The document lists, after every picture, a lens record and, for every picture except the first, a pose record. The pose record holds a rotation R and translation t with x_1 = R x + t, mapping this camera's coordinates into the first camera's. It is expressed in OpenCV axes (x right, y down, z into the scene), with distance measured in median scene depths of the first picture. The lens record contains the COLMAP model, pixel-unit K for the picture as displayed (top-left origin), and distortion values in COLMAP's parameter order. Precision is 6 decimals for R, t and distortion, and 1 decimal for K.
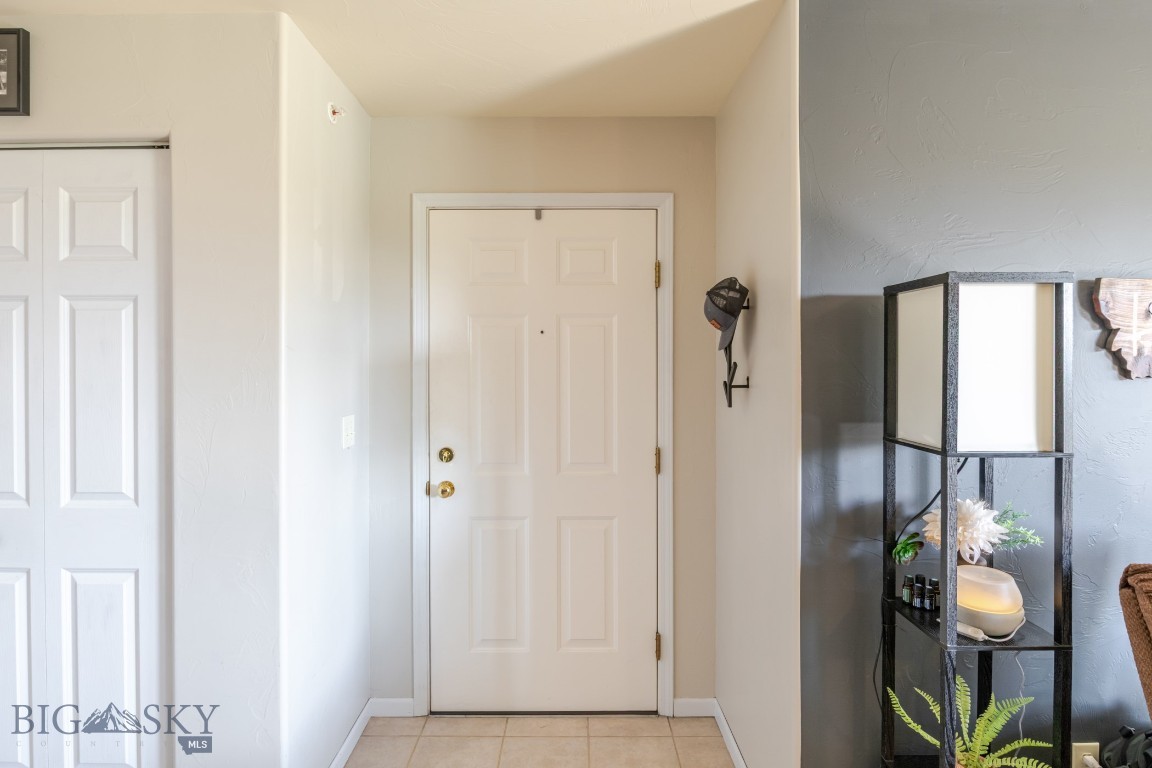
lens RADIAL K [[603.2, 0, 566.1], [0, 603.2, 365.6], [0, 0, 1]] dist [-0.005023, -0.000917]
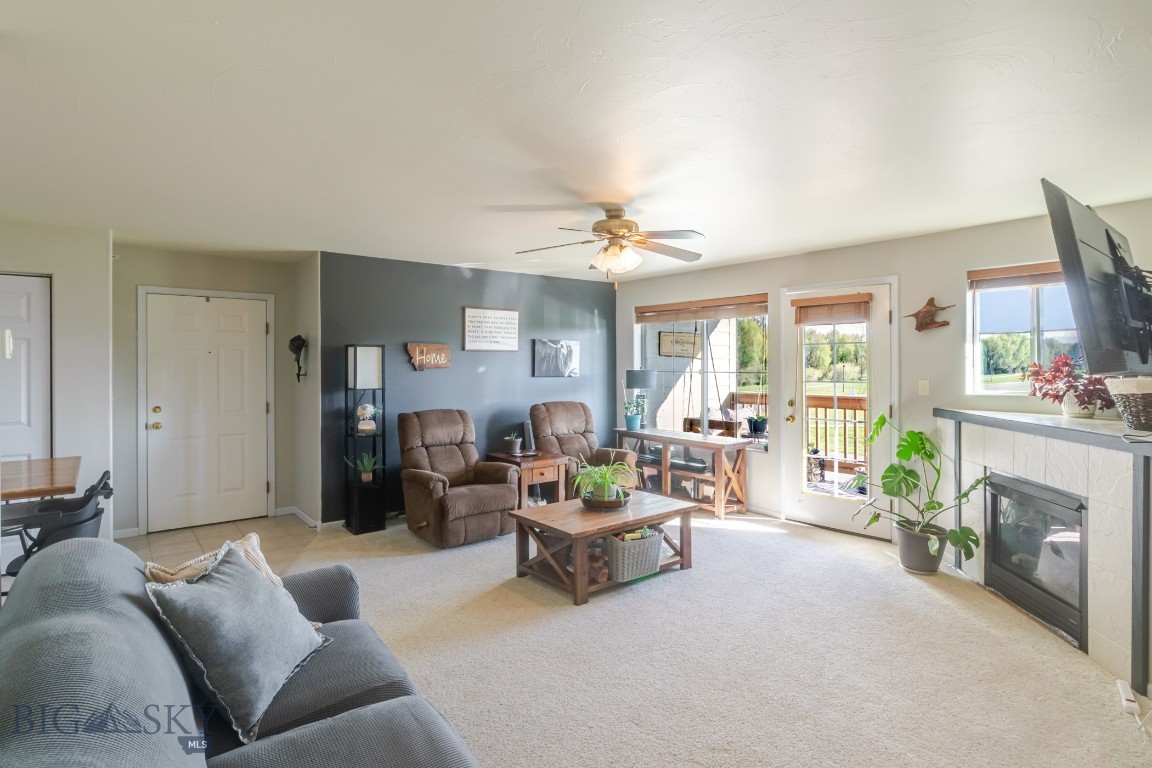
lens RADIAL K [[603.2, 0, 582.7], [0, 603.2, 369.3], [0, 0, 1]] dist [-0.005023, -0.000917]
pose [[0.778604, -0.003304, 0.627506, -0.378121], [-0.000249, 0.999984, 0.005575, -0.006317], [-0.627515, -0.004497, 0.778591, -1.660621]]
